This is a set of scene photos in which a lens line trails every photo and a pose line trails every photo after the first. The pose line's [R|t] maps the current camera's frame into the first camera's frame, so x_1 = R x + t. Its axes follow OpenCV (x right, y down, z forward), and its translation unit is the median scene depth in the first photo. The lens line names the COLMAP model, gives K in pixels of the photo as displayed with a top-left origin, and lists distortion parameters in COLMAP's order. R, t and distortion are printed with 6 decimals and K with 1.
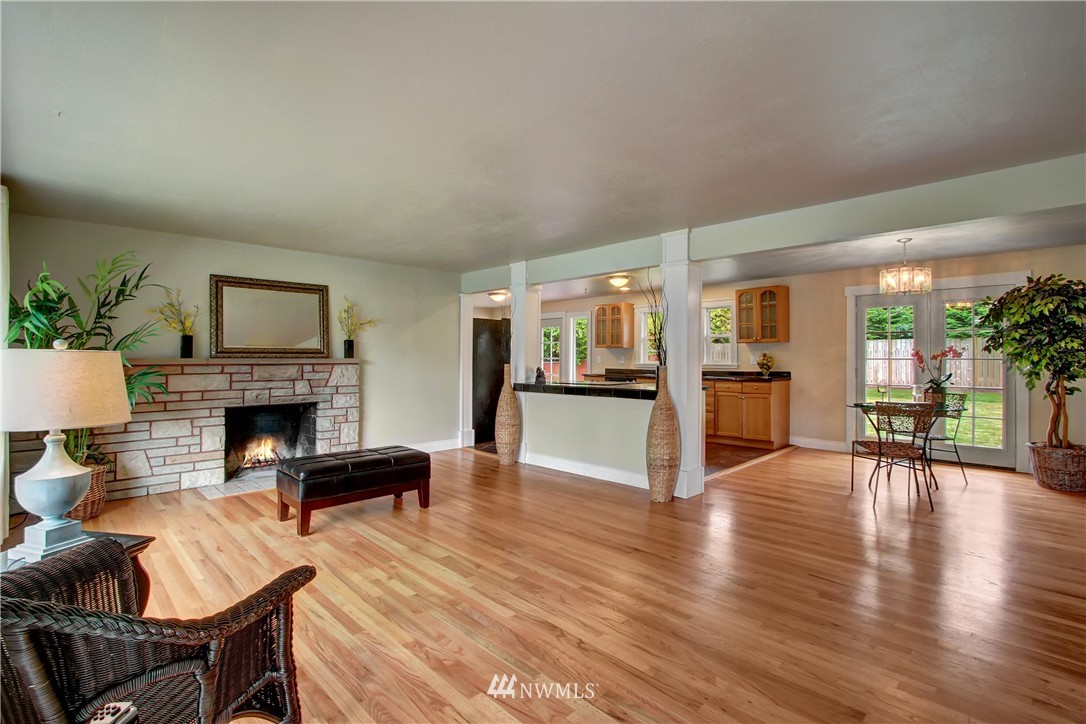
lens RADIAL K [[524.3, 0, 527.6], [0, 524.3, 351.3], [0, 0, 1]] dist [0.000379, -0.000344]
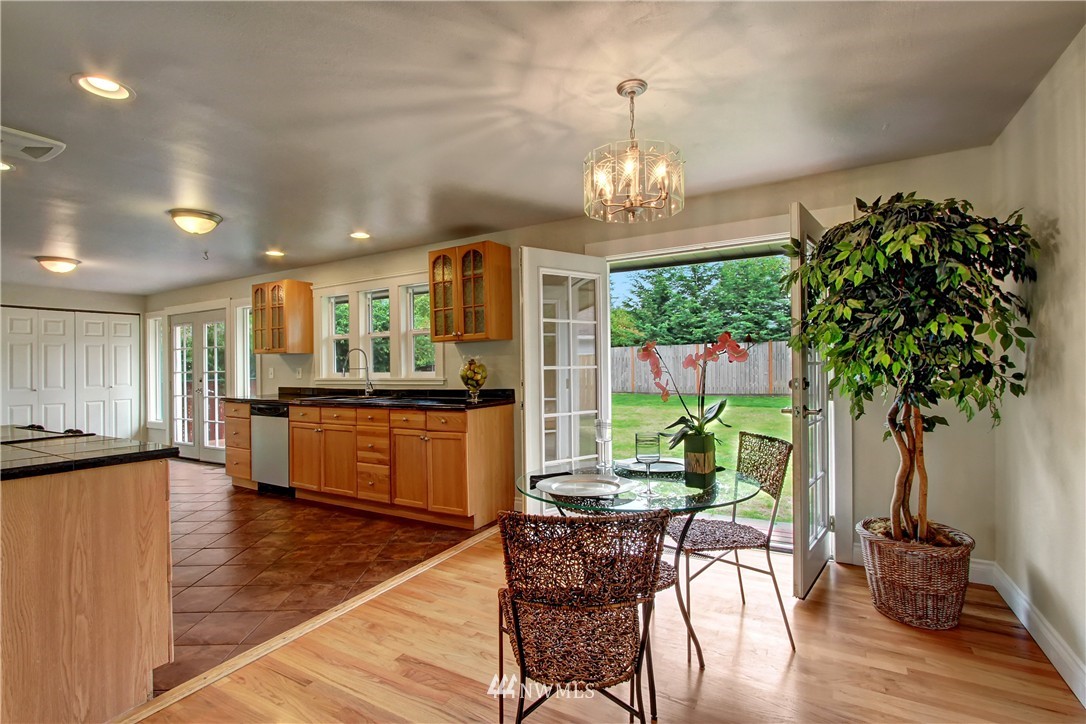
lens RADIAL K [[524.3, 0, 536.5], [0, 524.3, 365.6], [0, 0, 1]] dist [0.000379, -0.000344]
pose [[0.958785, -0.015828, 0.283693, 0.517828], [0.013418, 0.999856, 0.010434, 0.008563], [-0.283817, -0.006197, 0.958858, 0.610048]]
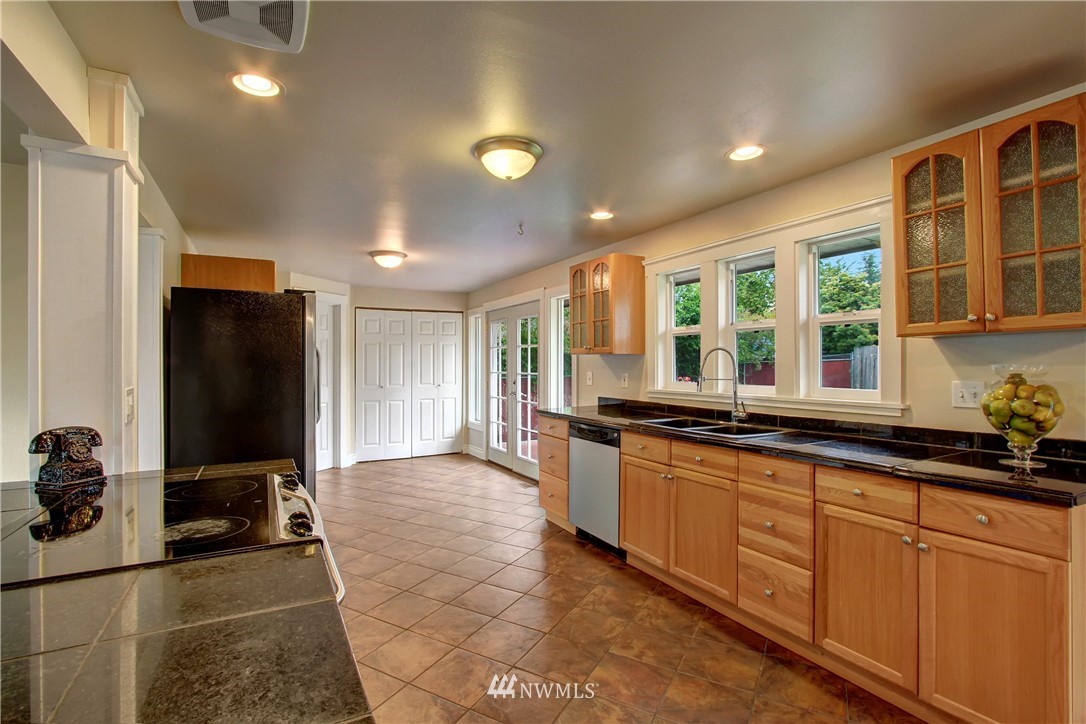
lens RADIAL K [[524.3, 0, 537.8], [0, 524.3, 365.8], [0, 0, 1]] dist [0.000379, -0.000344]
pose [[0.971212, -0.002820, -0.238198, 0.408856], [0.006421, 0.999877, 0.014343, -0.007050], [0.238129, -0.015460, 0.971111, 0.999883]]
